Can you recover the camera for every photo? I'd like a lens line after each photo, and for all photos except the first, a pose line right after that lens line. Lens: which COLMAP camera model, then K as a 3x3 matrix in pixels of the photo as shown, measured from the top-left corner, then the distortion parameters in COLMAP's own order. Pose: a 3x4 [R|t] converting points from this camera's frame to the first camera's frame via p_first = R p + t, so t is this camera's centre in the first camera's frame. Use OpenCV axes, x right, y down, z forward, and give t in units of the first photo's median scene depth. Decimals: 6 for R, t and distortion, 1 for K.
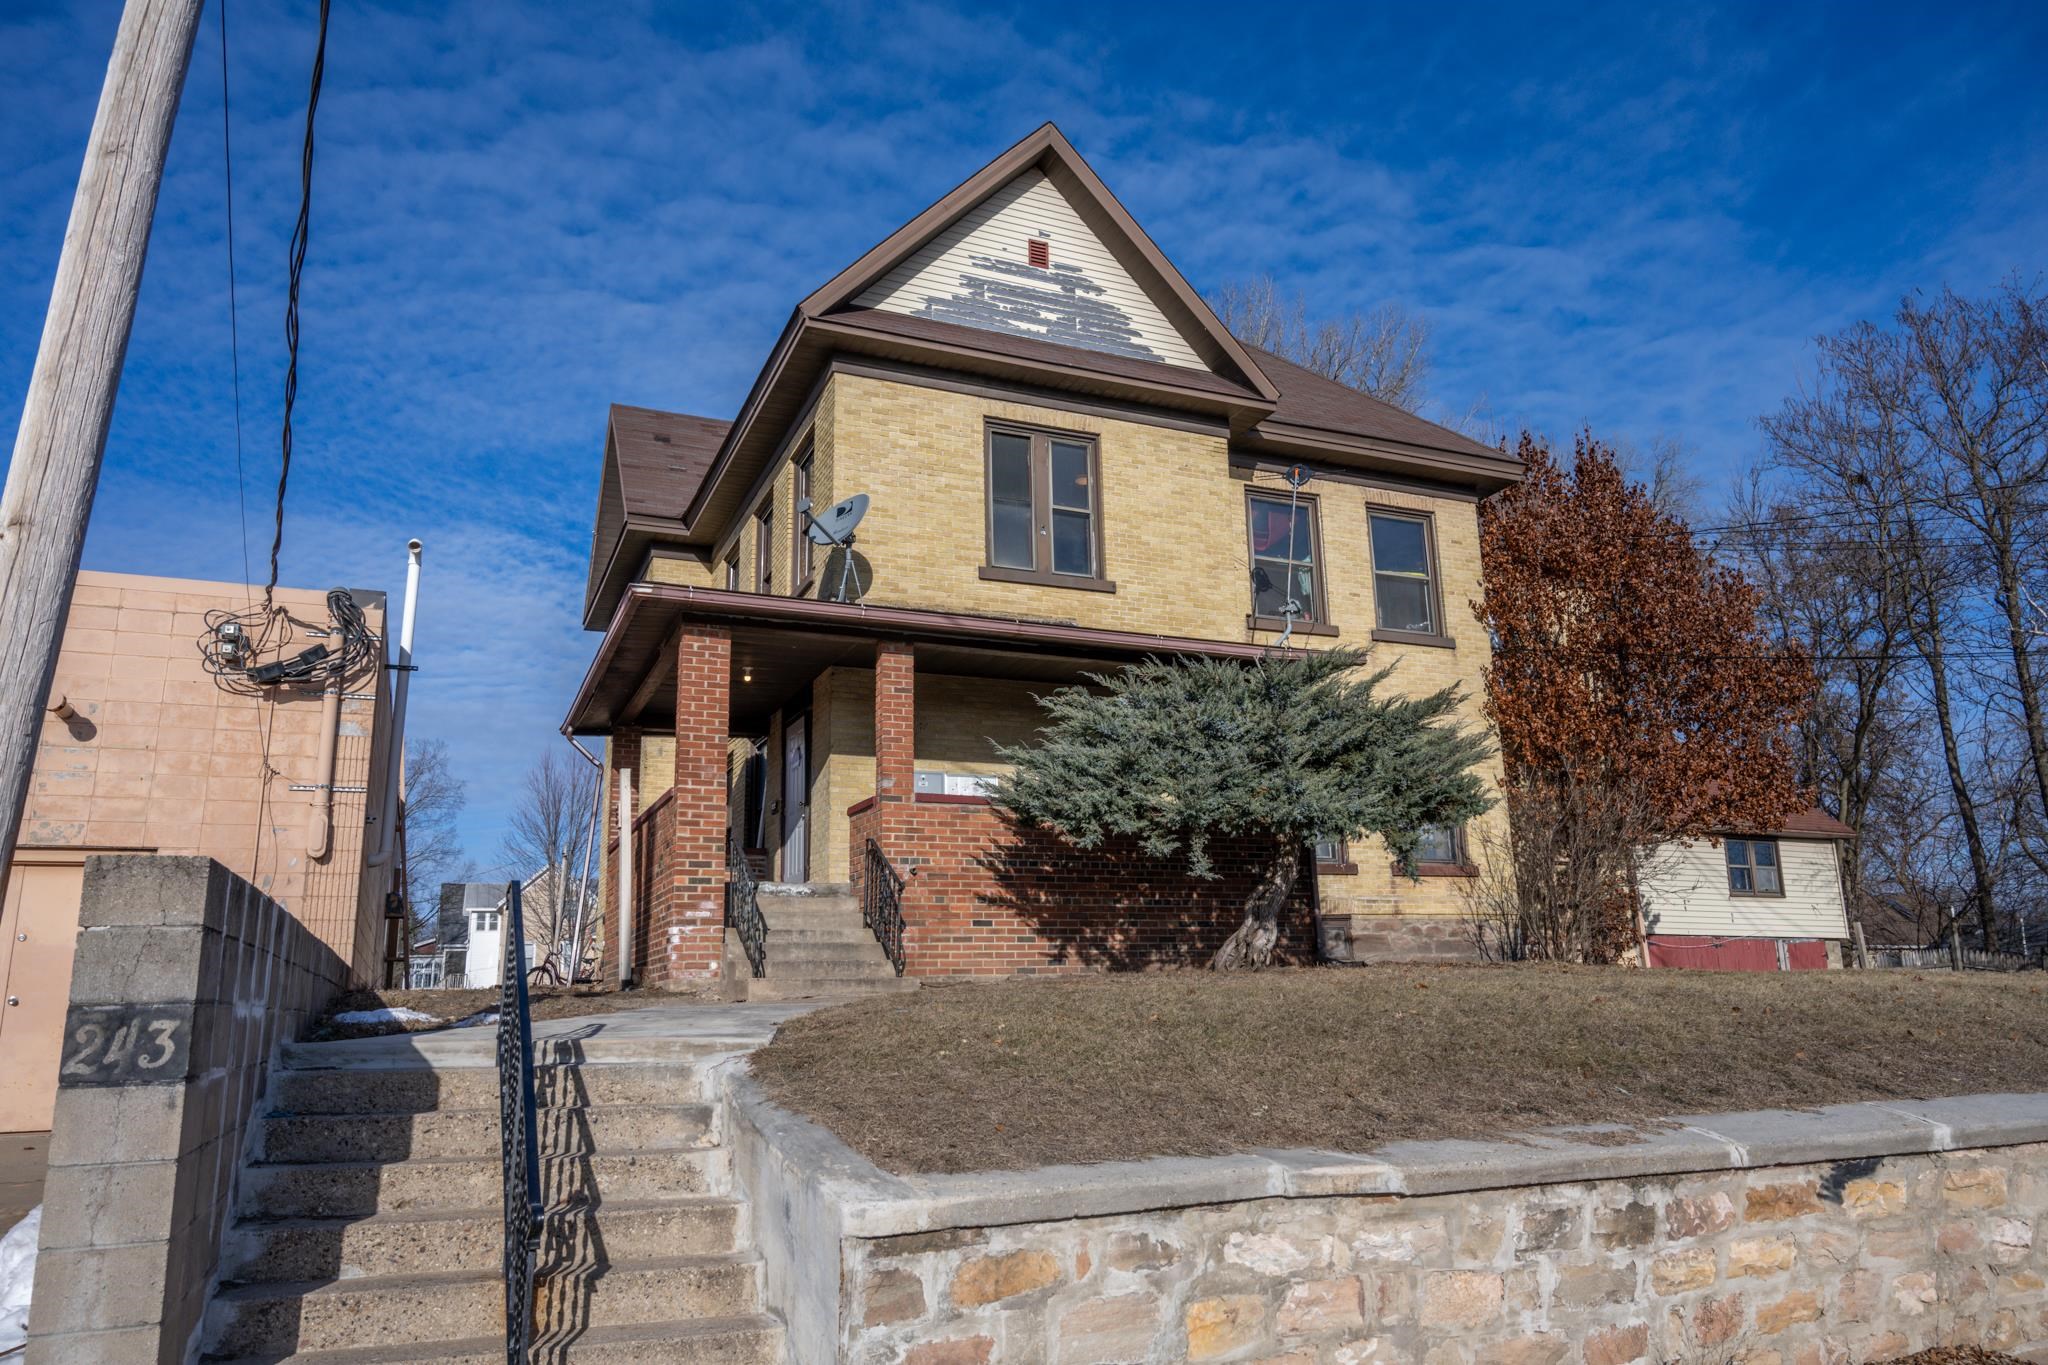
lens RADIAL K [[1367.3, 0, 1028.6], [0, 1367.3, 669.8], [0, 0, 1]] dist [-0.004194, -0.002418]
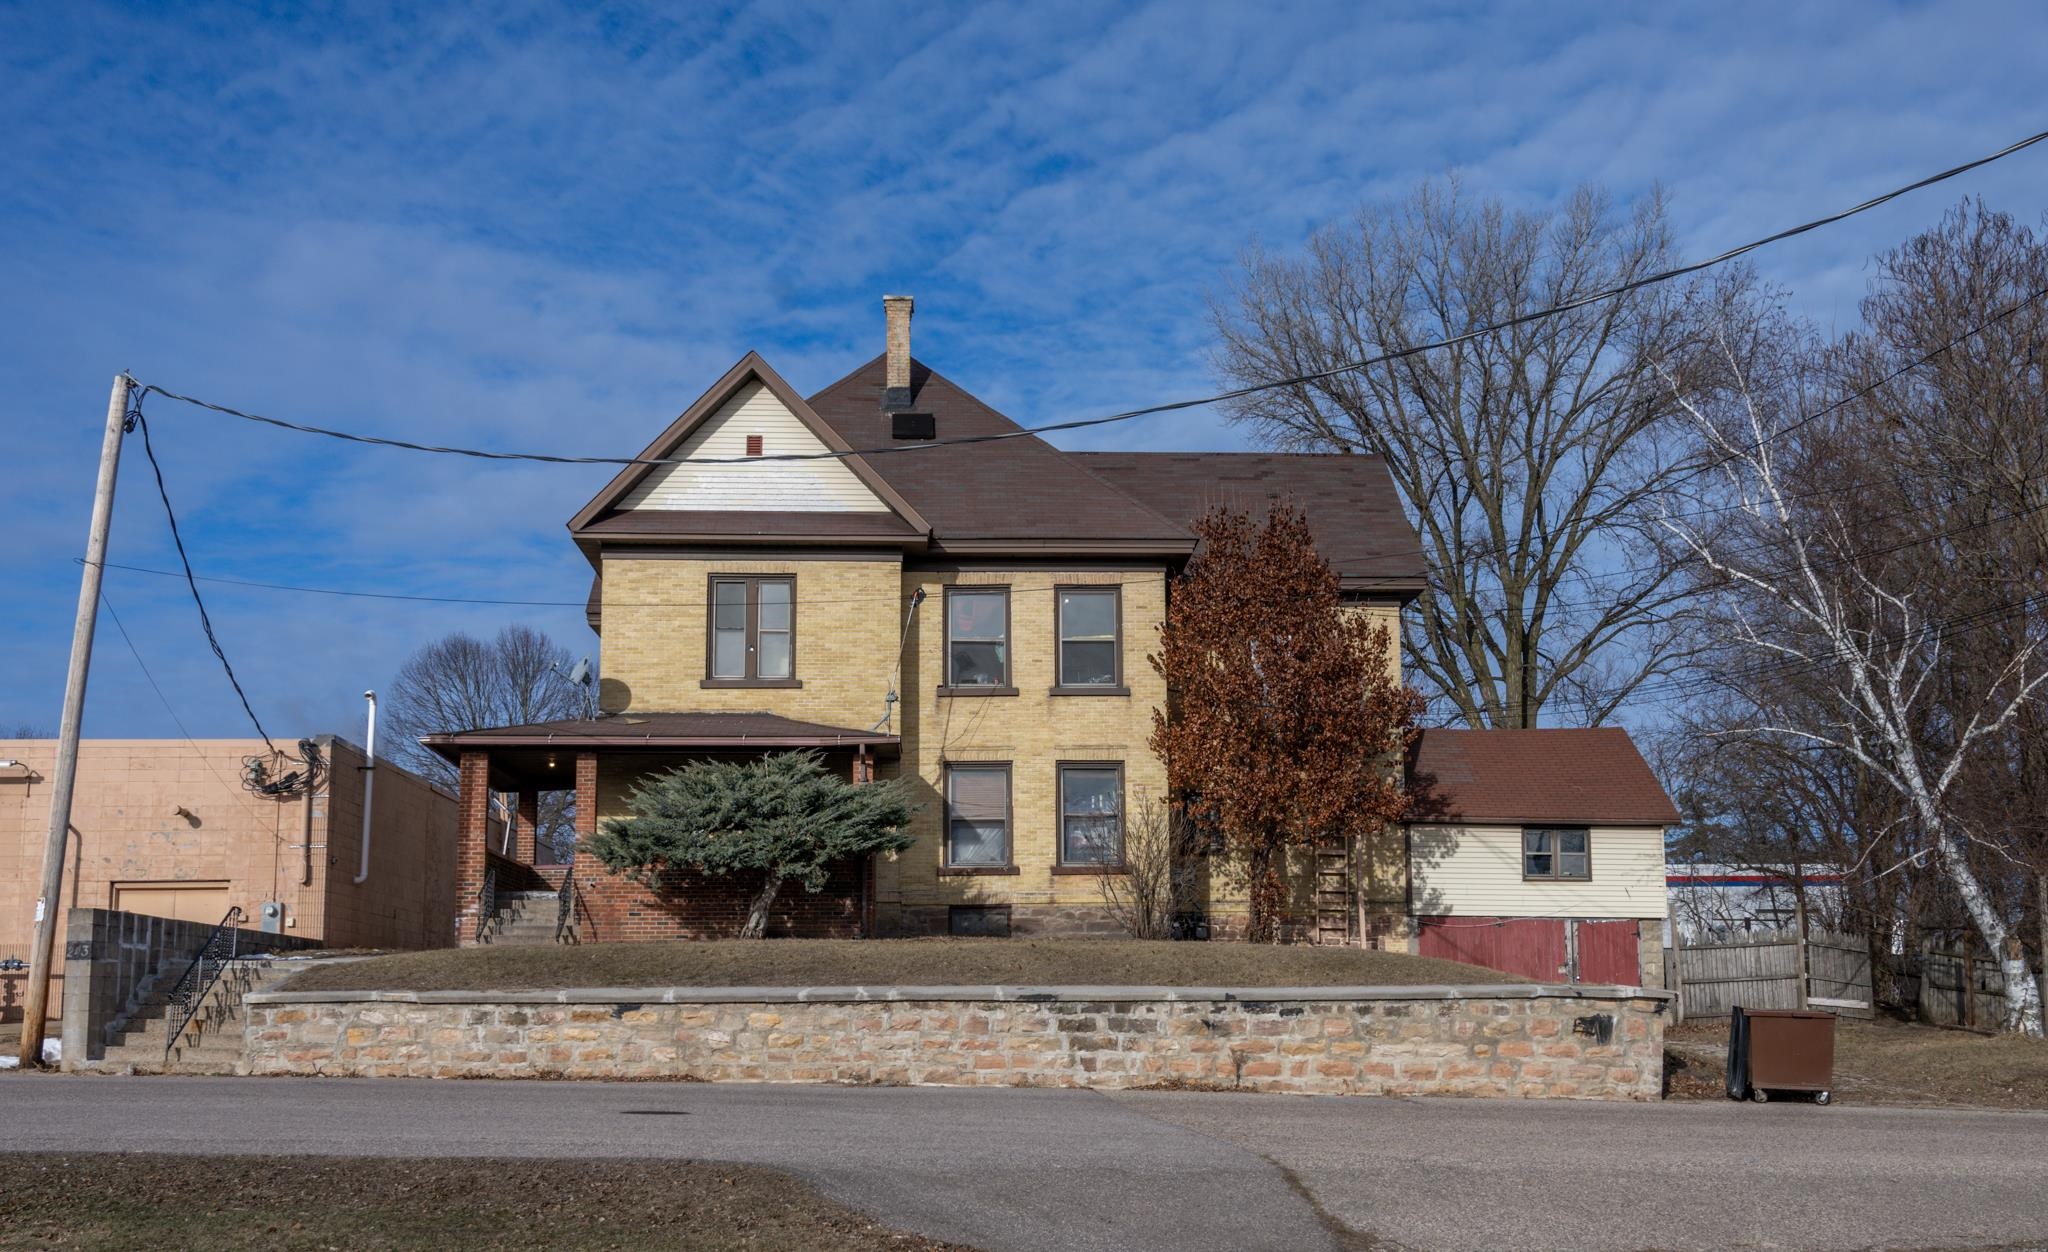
lens RADIAL K [[1926.6, 0, 1040.7], [0, 1926.6, 758.4], [0, 0, 1]] dist [-0.011667, 0.000000]
pose [[0.939927, -0.032467, -0.339829, 1.003188], [0.070381, 0.992511, 0.099842, -0.169746], [0.334042, -0.117761, 0.935173, -0.843893]]
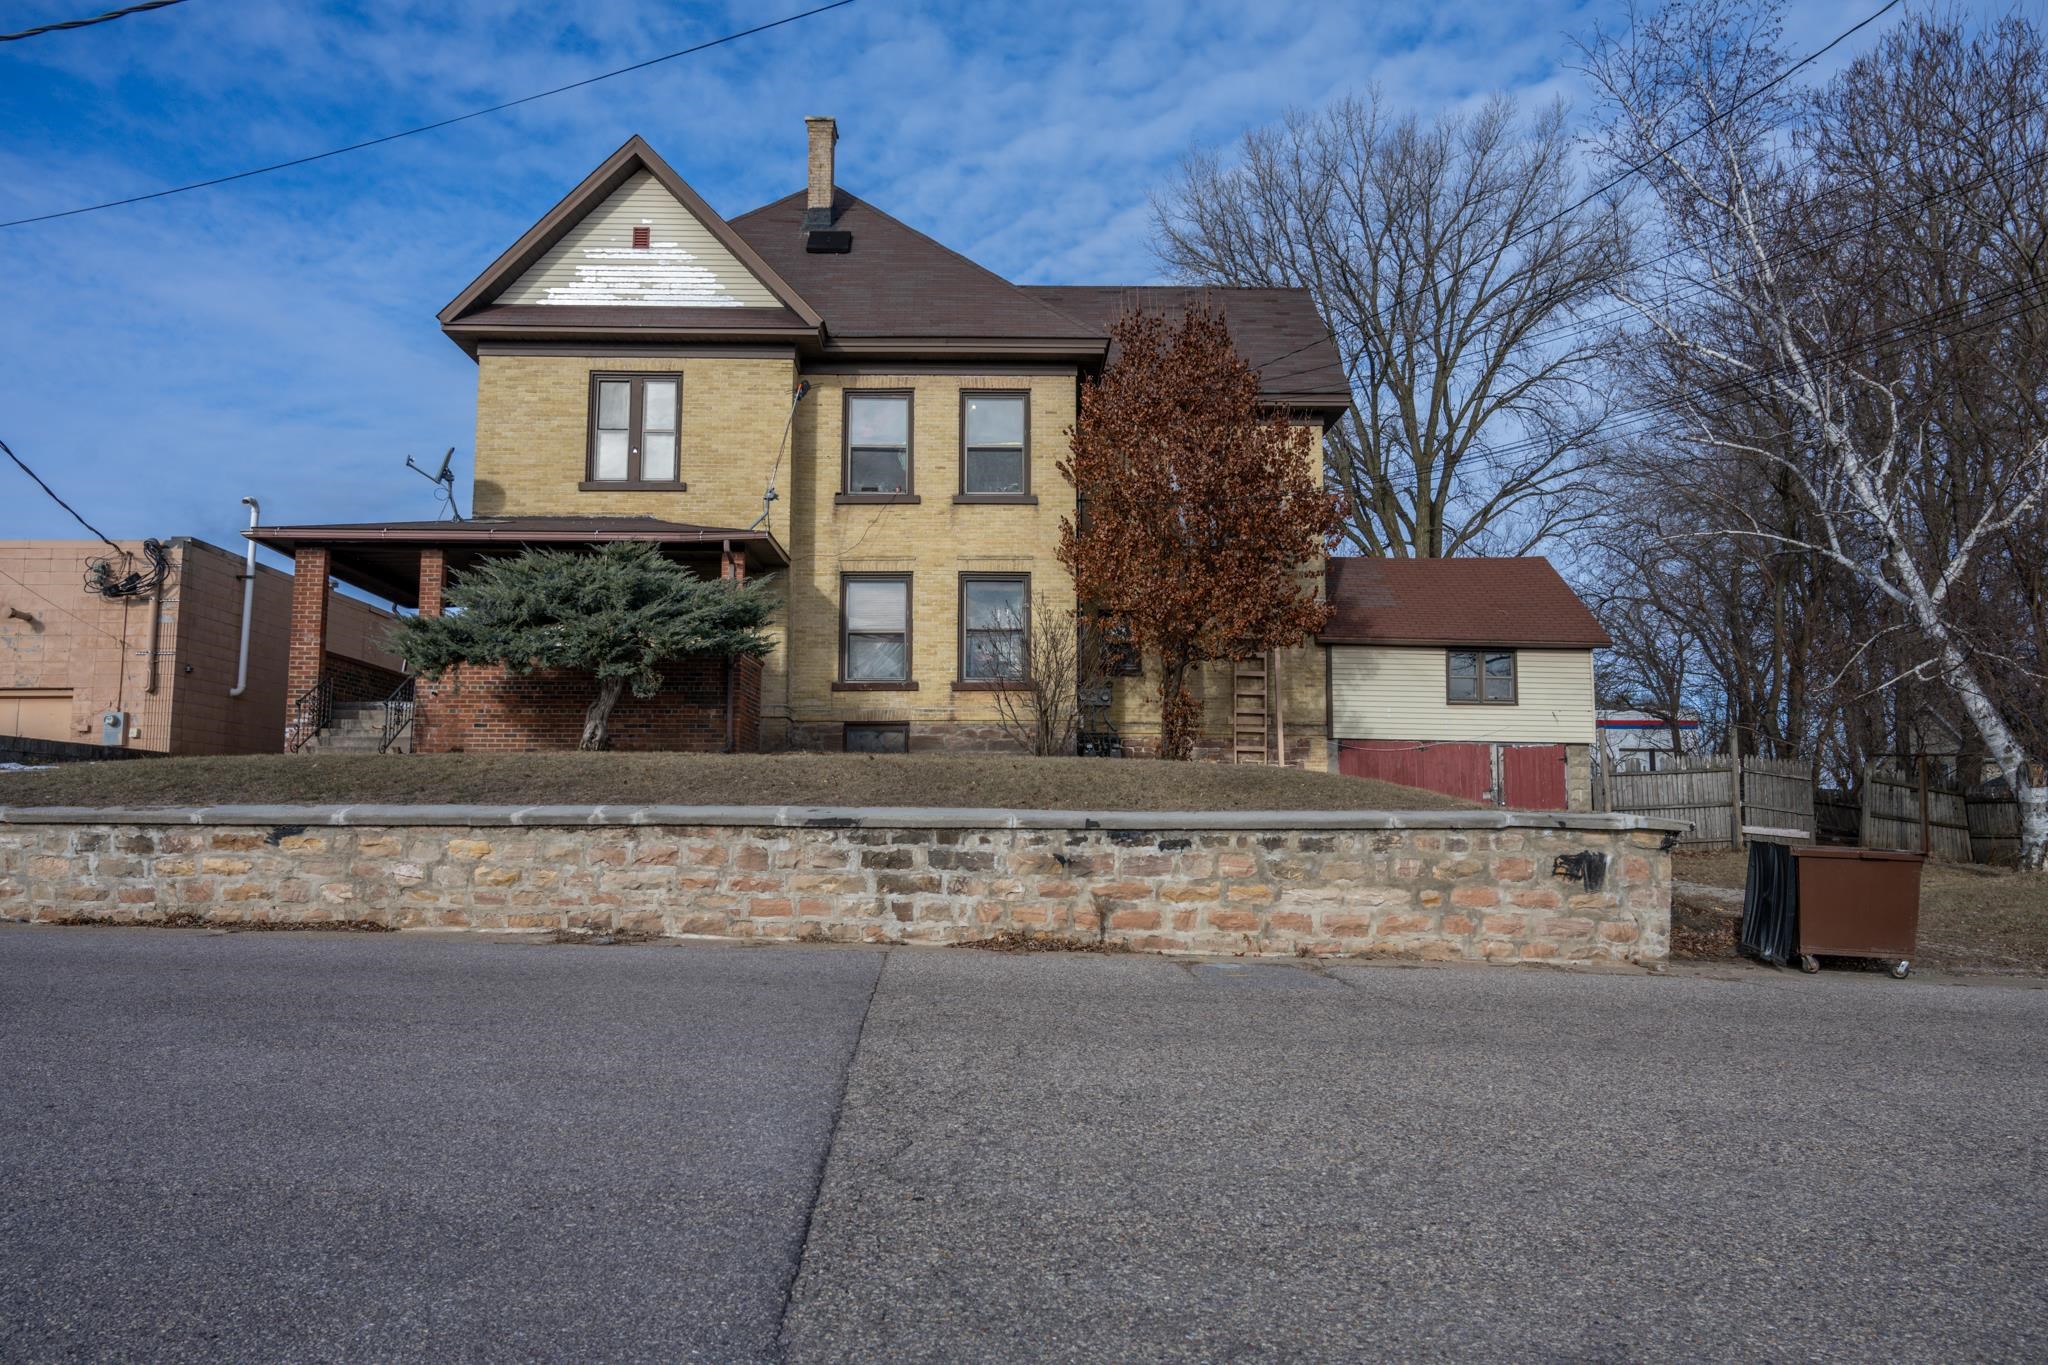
lens RADIAL K [[1367.3, 0, 1011.9], [0, 1367.3, 685.8], [0, 0, 1]] dist [-0.004194, -0.002418]
pose [[0.927066, -0.017427, -0.374492, 0.885808], [0.069638, 0.989539, 0.126342, -0.013332], [0.368373, -0.143206, 0.918582, -0.170879]]
